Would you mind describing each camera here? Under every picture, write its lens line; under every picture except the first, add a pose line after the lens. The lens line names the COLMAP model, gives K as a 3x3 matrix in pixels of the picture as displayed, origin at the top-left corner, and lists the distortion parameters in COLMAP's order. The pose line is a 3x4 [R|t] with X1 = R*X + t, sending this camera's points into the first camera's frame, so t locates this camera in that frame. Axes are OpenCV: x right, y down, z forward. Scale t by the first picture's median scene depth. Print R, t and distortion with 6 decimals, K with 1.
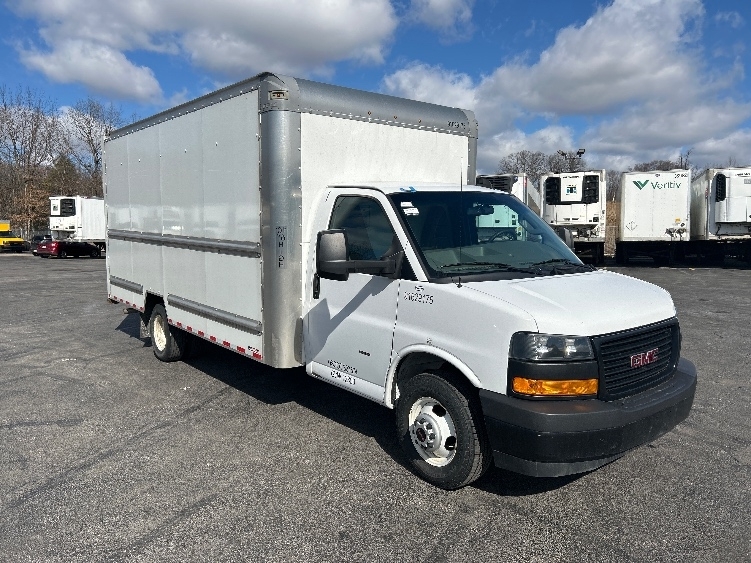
lens RADIAL K [[566.7, 0, 375.5], [0, 566.7, 281.5], [0, 0, 1]] dist [0.037842, -0.000372]
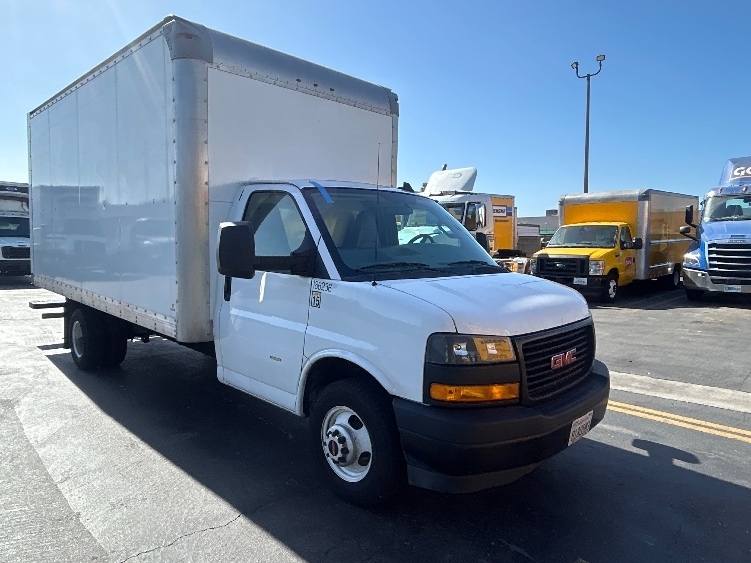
lens RADIAL K [[489.0, 0, 375.5], [0, 489.0, 281.5], [0, 0, 1]] dist [0.051232, 0.000235]
pose [[0.993599, 0.003319, 0.112917, 0.058199], [-0.000225, 0.999624, -0.027403, 0.024865], [-0.112965, 0.027202, 0.993226, 0.201100]]
